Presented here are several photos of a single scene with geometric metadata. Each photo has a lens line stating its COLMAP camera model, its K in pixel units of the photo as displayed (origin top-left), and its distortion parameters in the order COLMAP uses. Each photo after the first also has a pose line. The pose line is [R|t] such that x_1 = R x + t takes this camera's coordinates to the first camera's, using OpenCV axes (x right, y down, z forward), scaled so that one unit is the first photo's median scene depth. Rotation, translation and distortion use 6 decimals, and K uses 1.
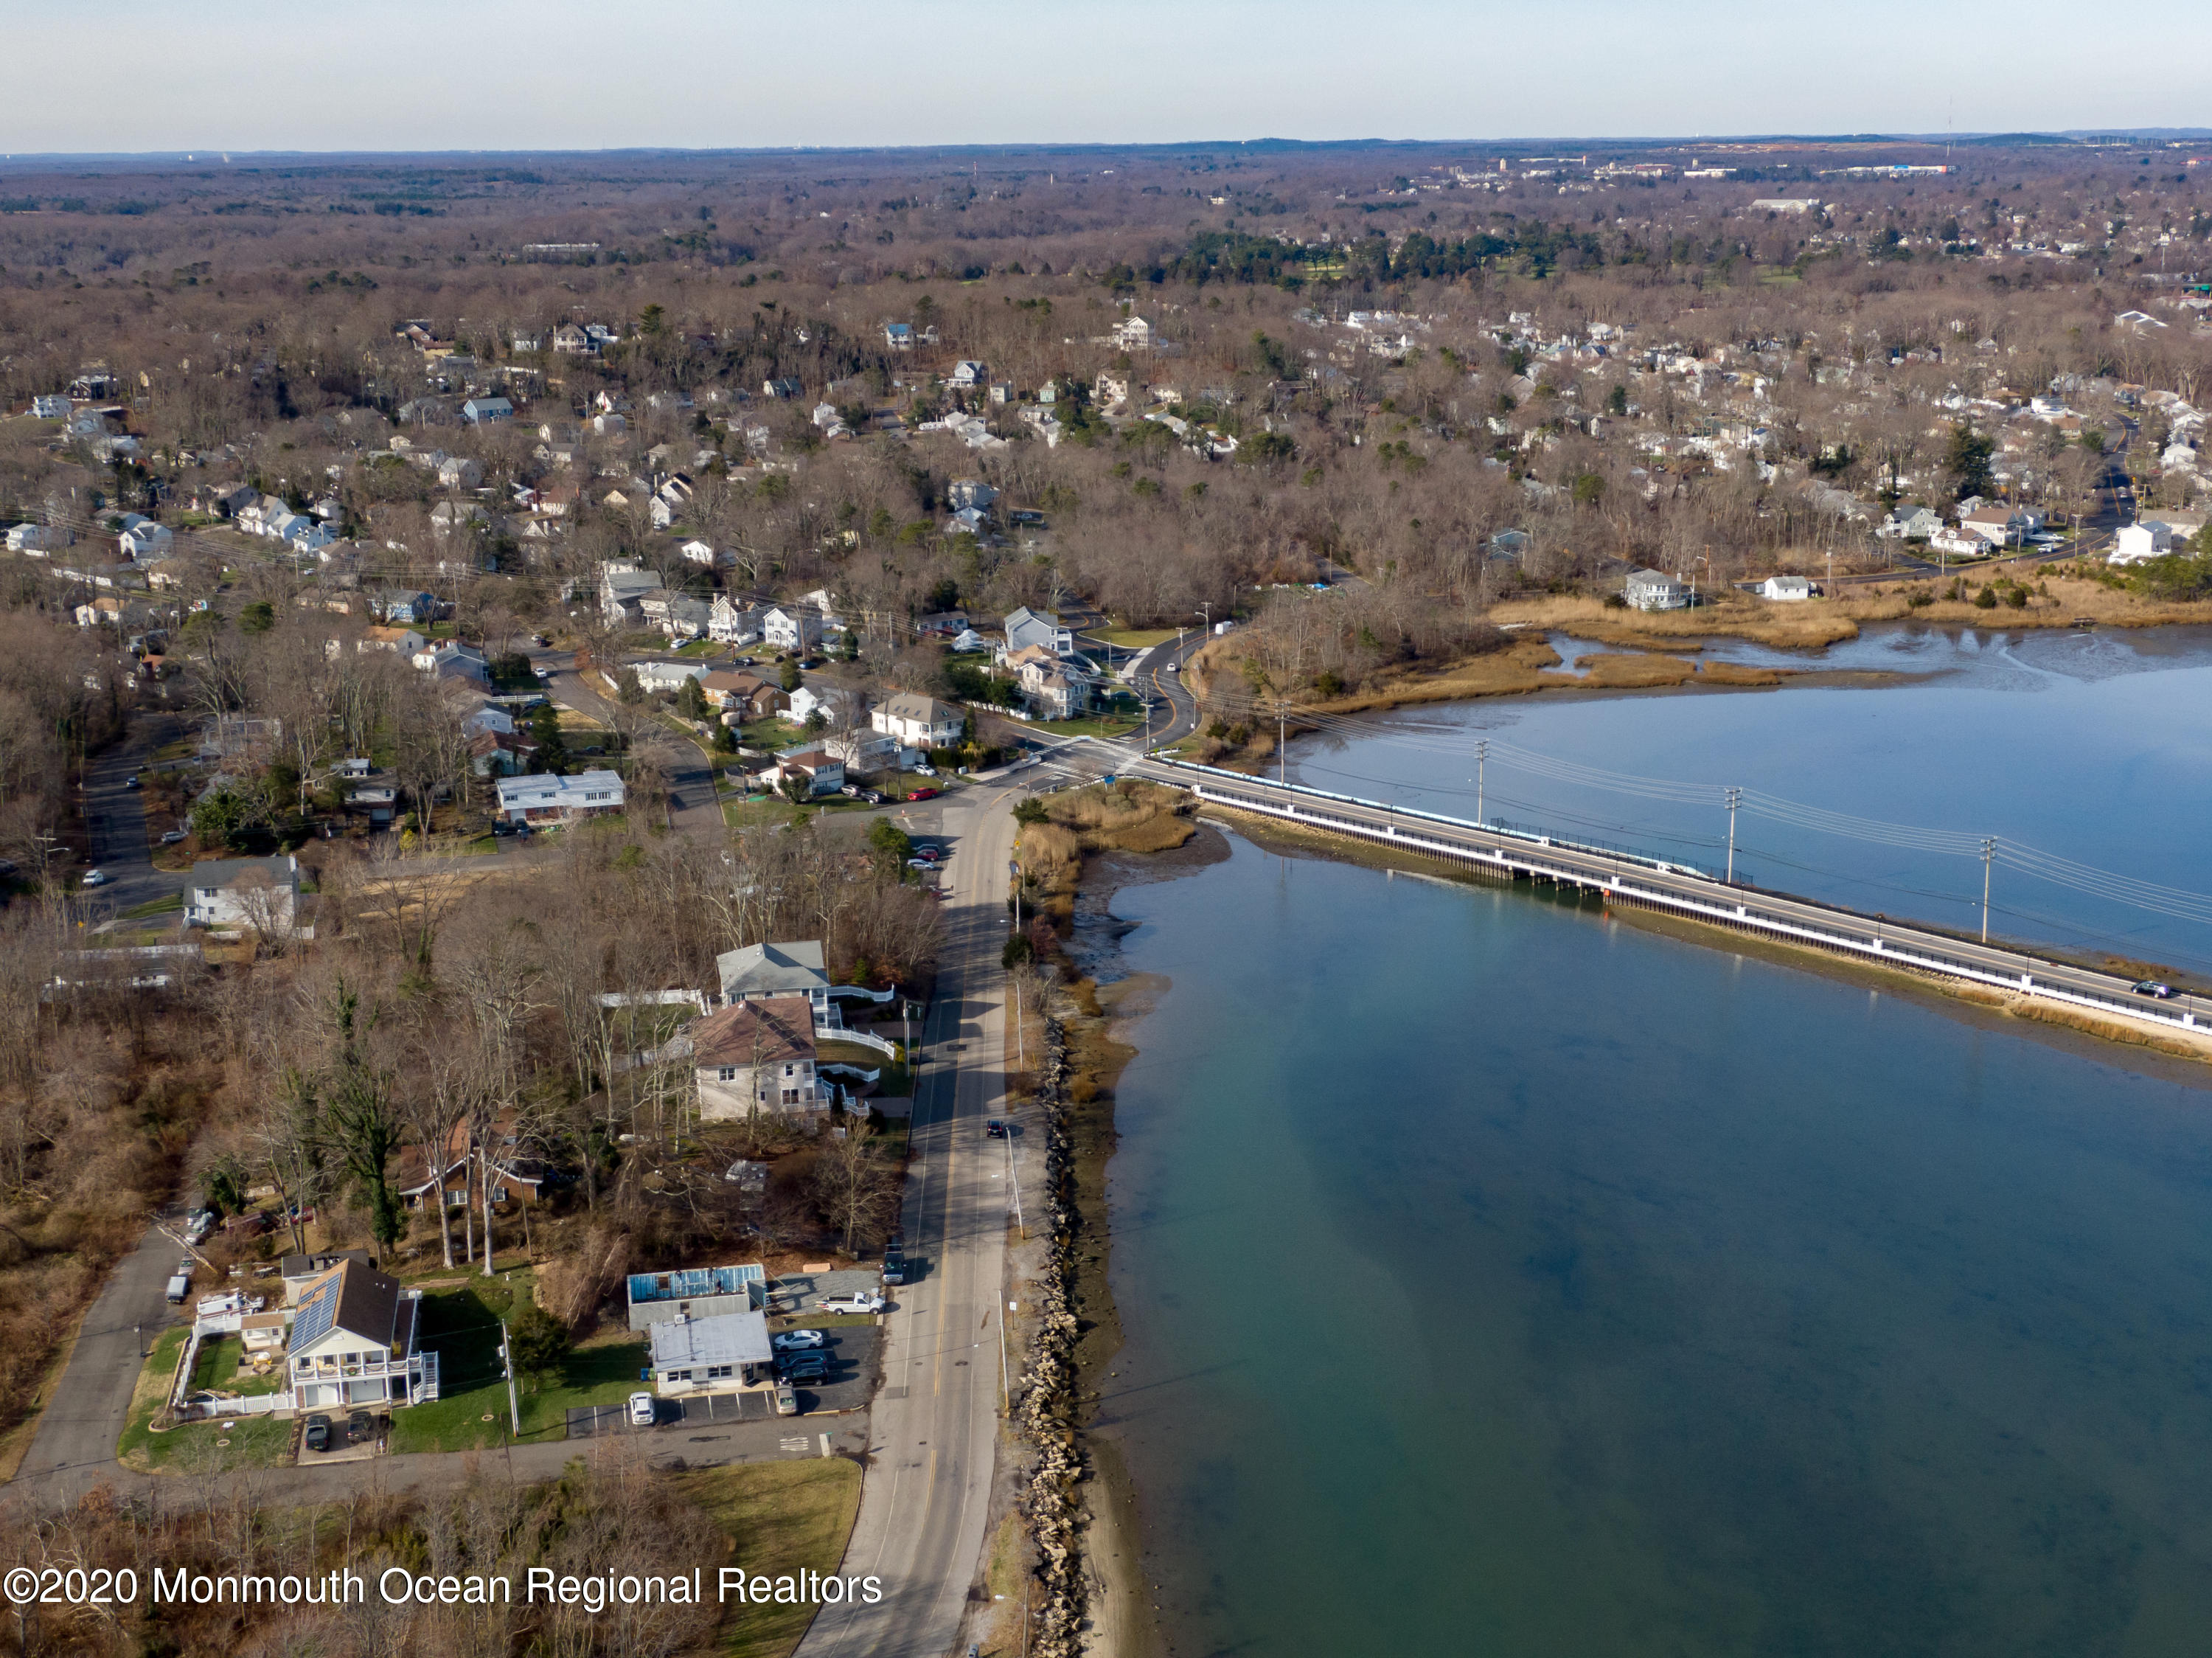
lens RADIAL K [[2830.0, 0, 1090.0], [0, 2830.0, 826.9], [0, 0, 1]] dist [0.038209, -0.141778]
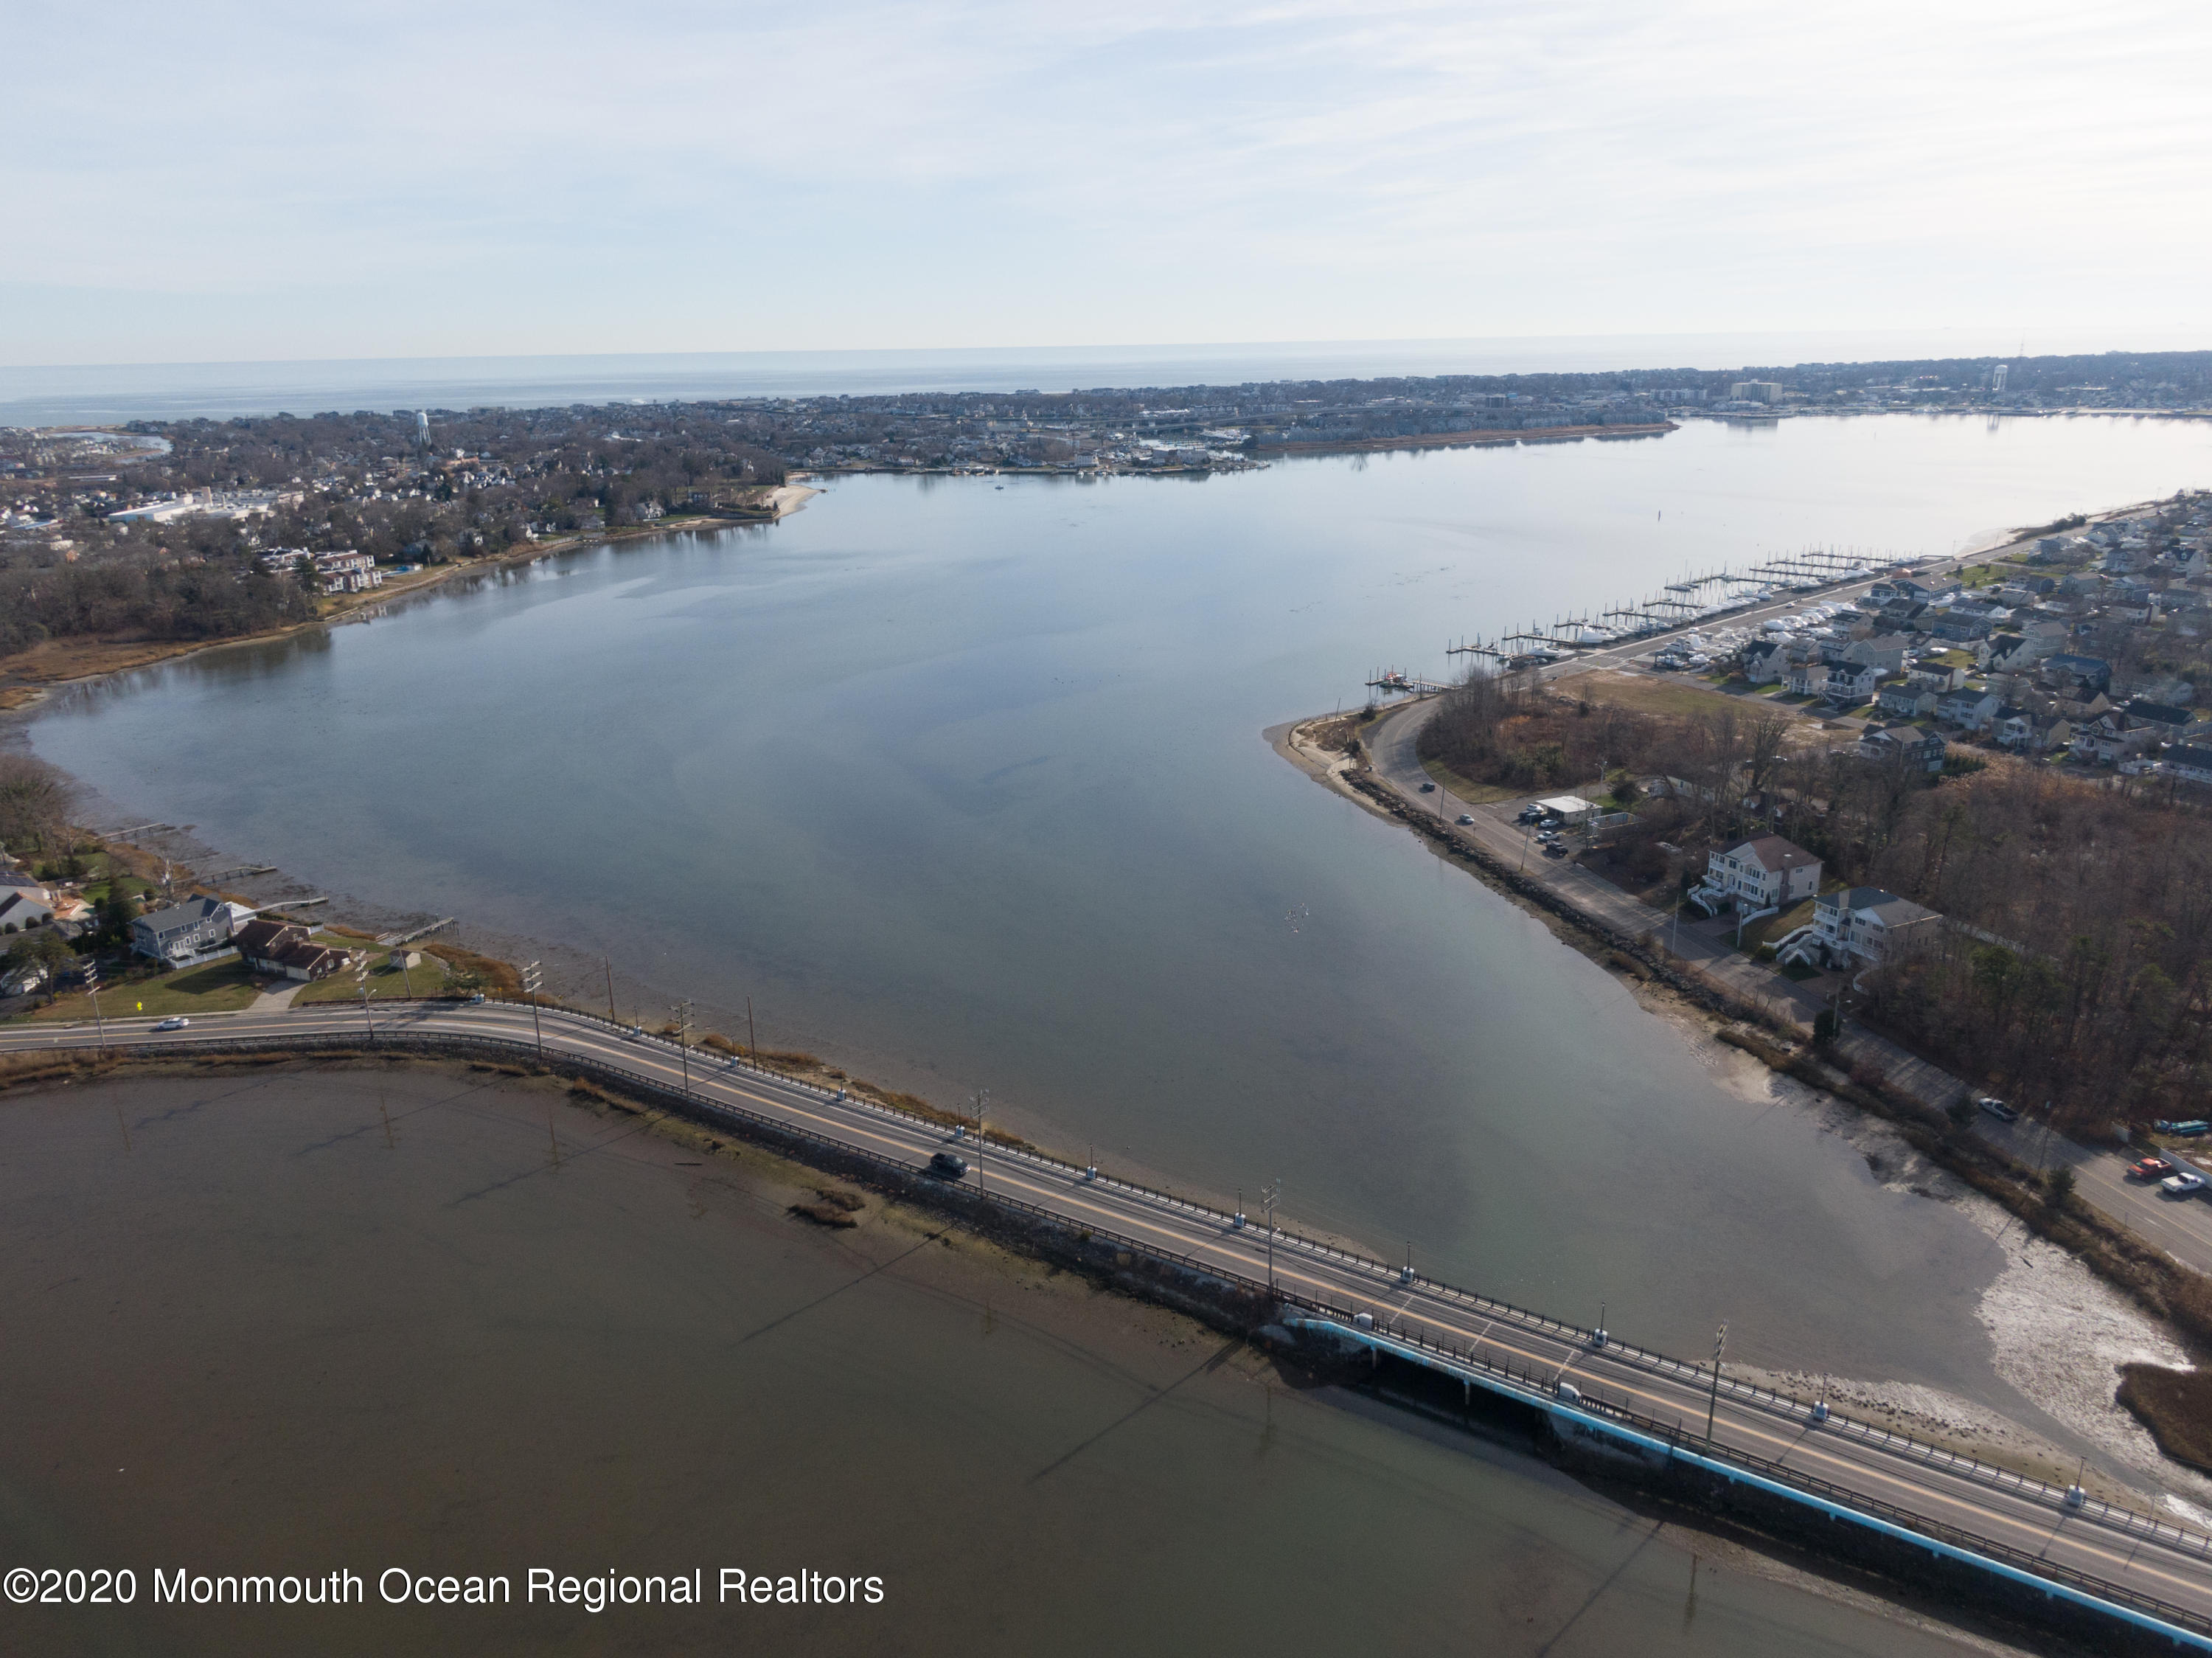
lens RADIAL K [[1572.3, 0, 1105.0], [0, 1572.3, 821.0], [0, 0, 1]] dist [0.065836, -0.113237]
pose [[-0.969650, 0.095980, -0.224870, 0.278036], [-0.033267, 0.859380, 0.510254, -0.241001], [0.242223, 0.502249, -0.830105, 1.005746]]
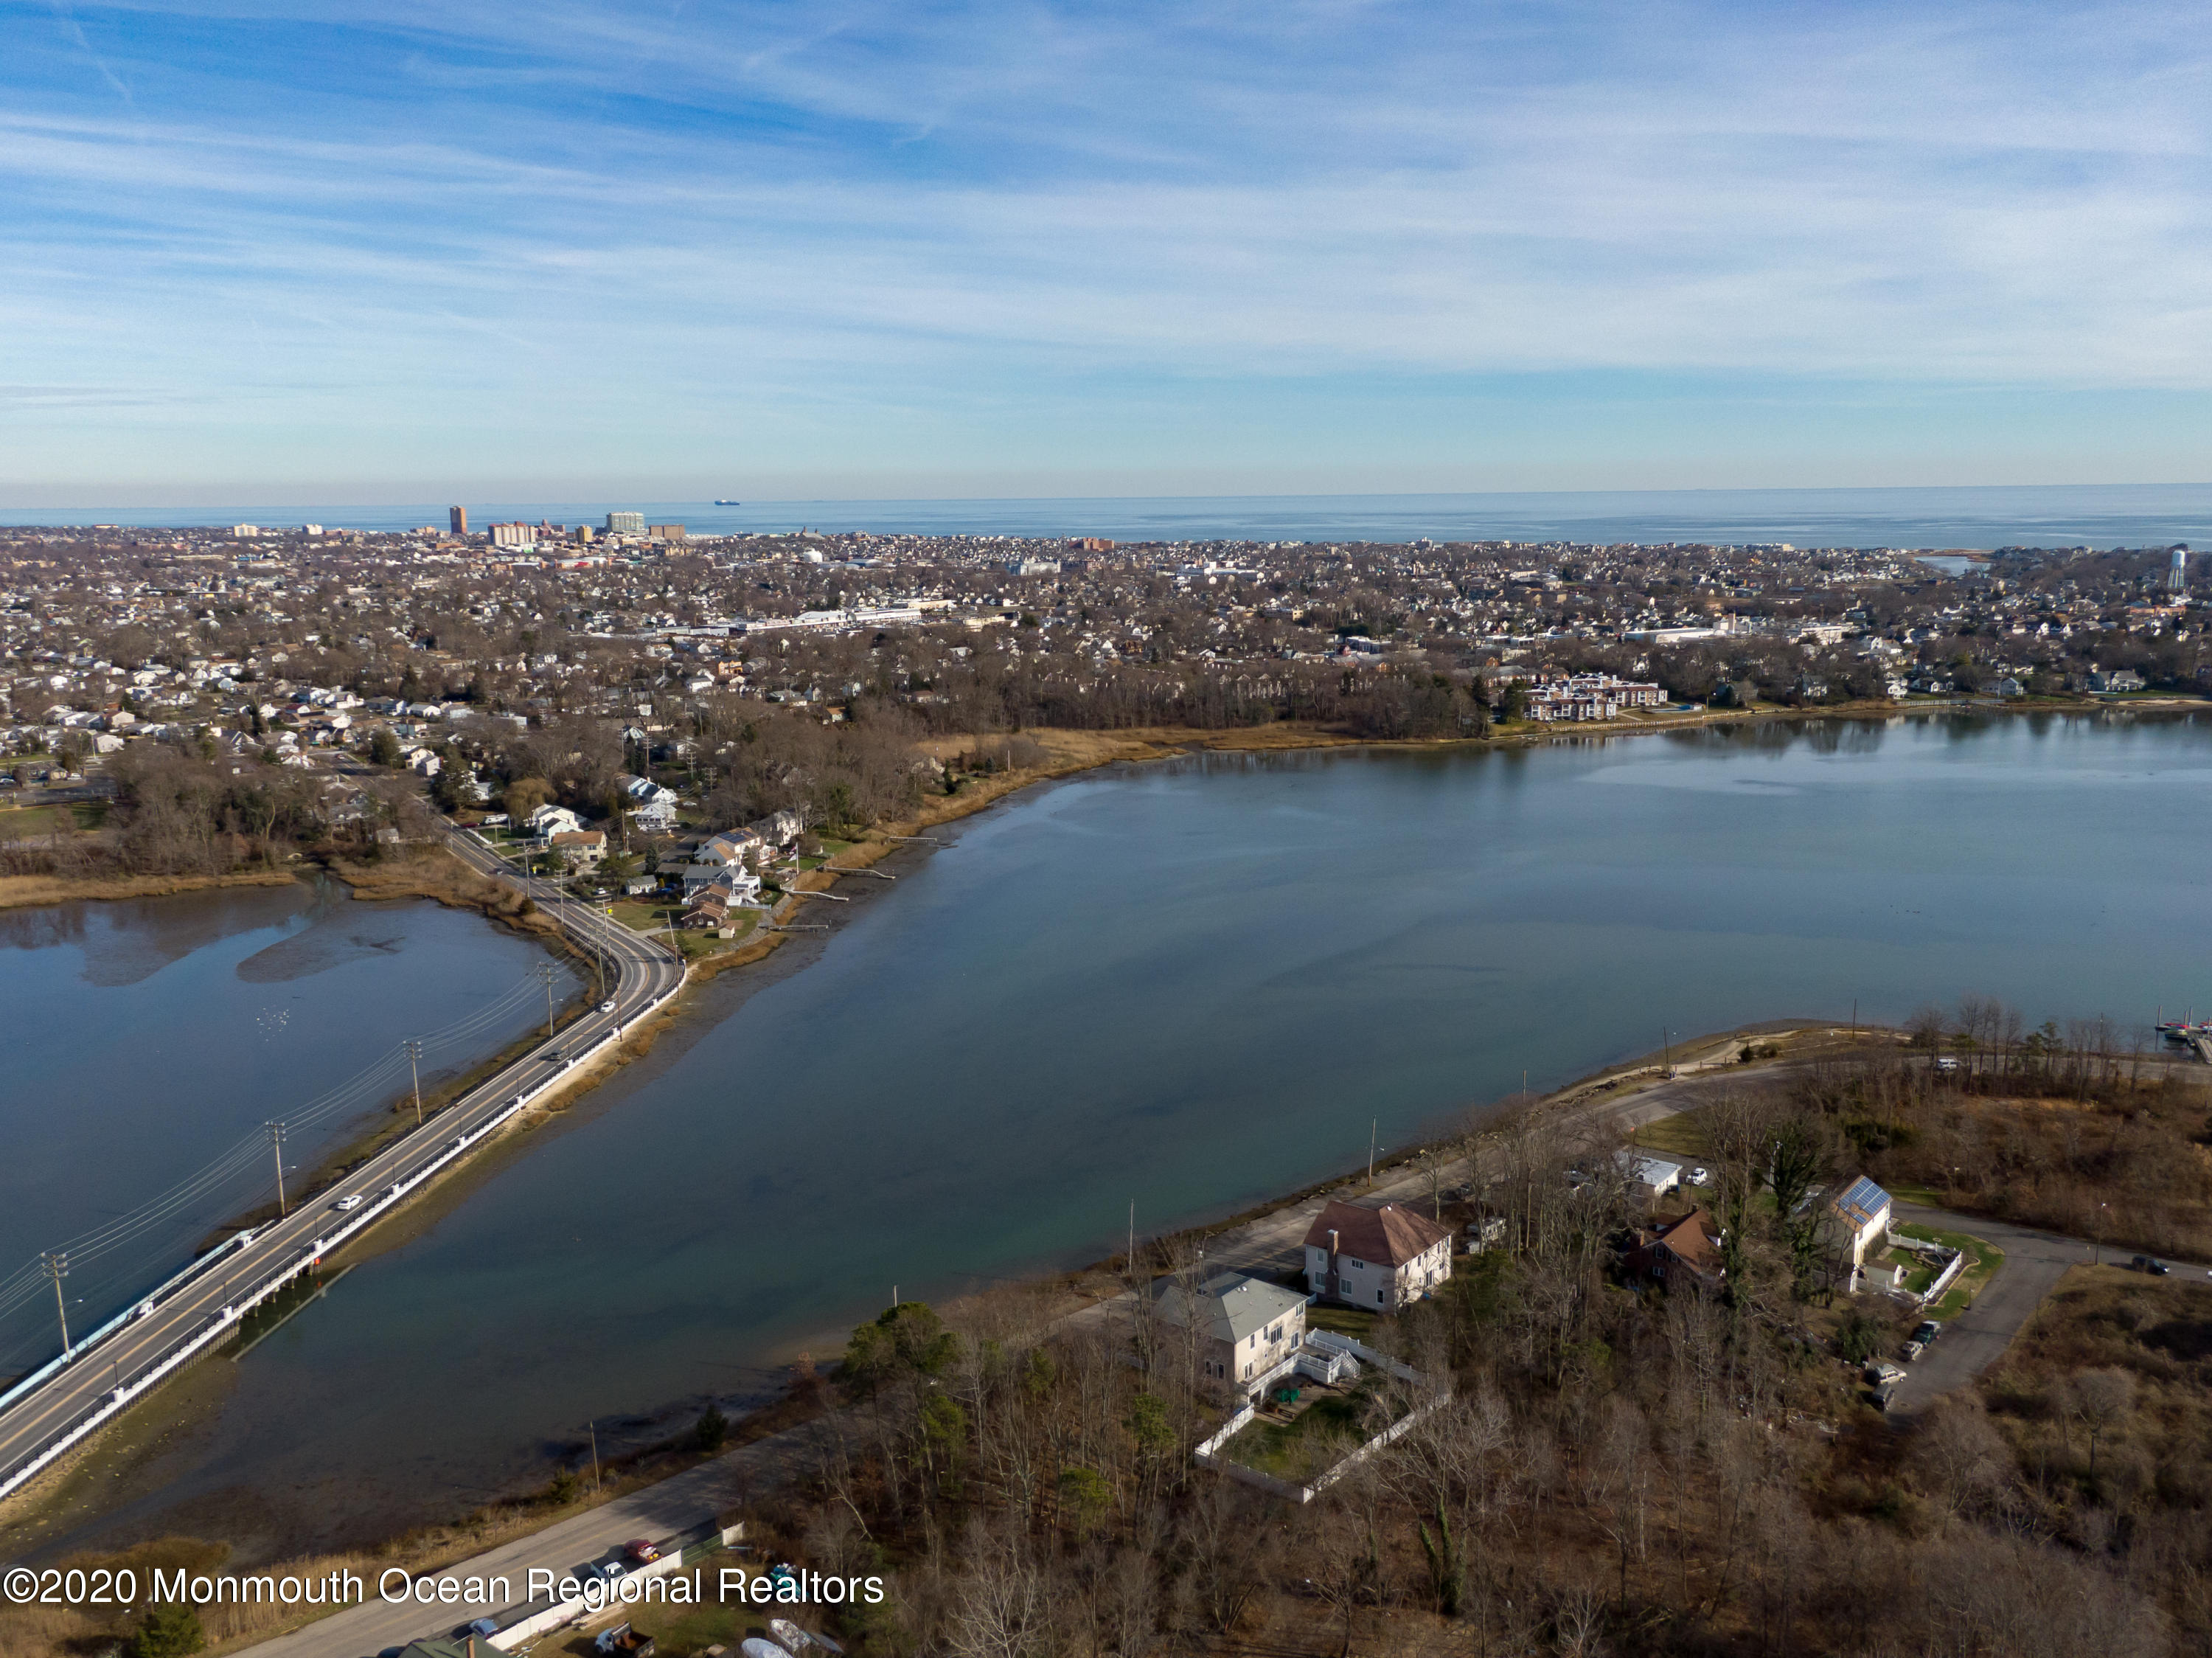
lens RADIAL K [[1874.0, 0, 1106.9], [0, 1874.0, 818.0], [0, 0, 1]] dist [0.025313, -0.003525]
pose [[-0.660132, -0.113739, 0.742488, -0.348769], [0.198280, 0.927024, 0.318295, -0.208702], [-0.724507, 0.357338, -0.589406, 0.891636]]
